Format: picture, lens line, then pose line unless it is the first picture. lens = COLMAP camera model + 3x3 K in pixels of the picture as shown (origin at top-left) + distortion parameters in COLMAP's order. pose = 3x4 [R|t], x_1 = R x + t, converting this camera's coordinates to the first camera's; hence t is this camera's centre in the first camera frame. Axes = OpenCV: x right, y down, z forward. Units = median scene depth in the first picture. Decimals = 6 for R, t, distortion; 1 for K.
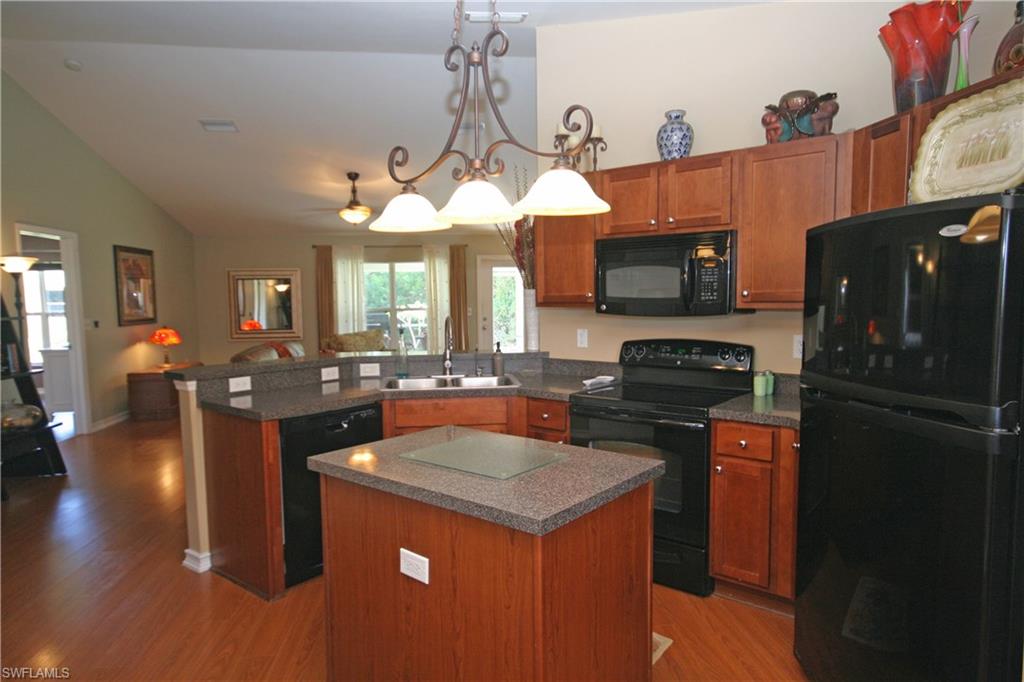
lens RADIAL K [[625.6, 0, 512.0], [0, 625.6, 341.0], [0, 0, 1]] dist [0.000026, -0.000190]
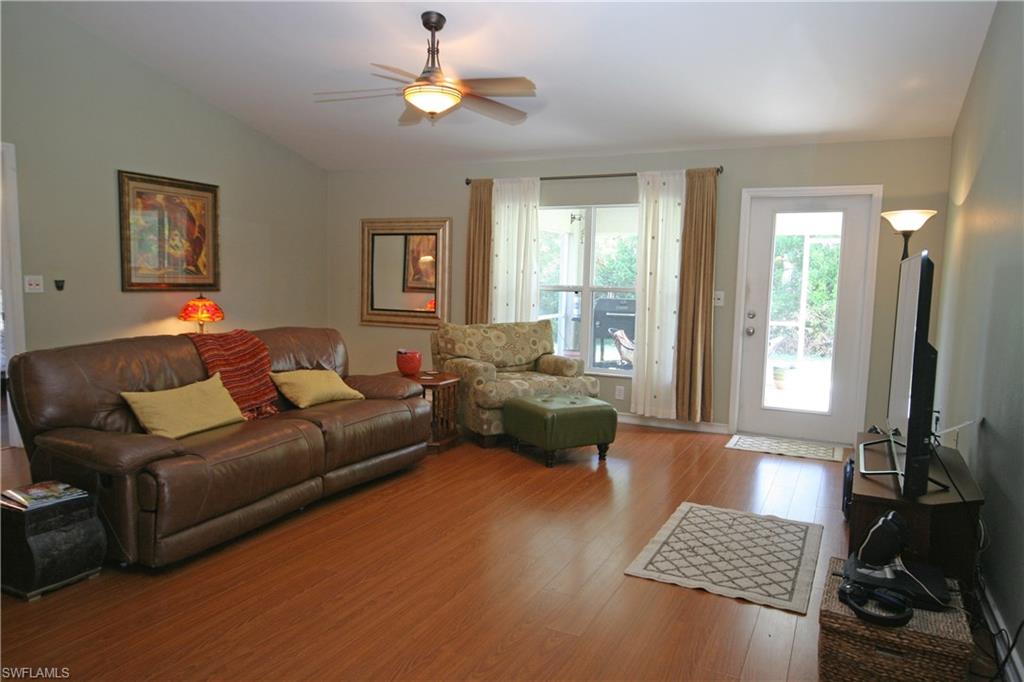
lens RADIAL K [[707.9, 0, 512.0], [0, 707.9, 341.0], [0, 0, 1]] dist [-0.000427, 0.000127]
pose [[0.844543, 0.076681, -0.529969, 0.105416], [-0.072270, 0.996961, 0.029081, -0.016703], [0.530589, 0.013741, 0.847518, 0.428216]]
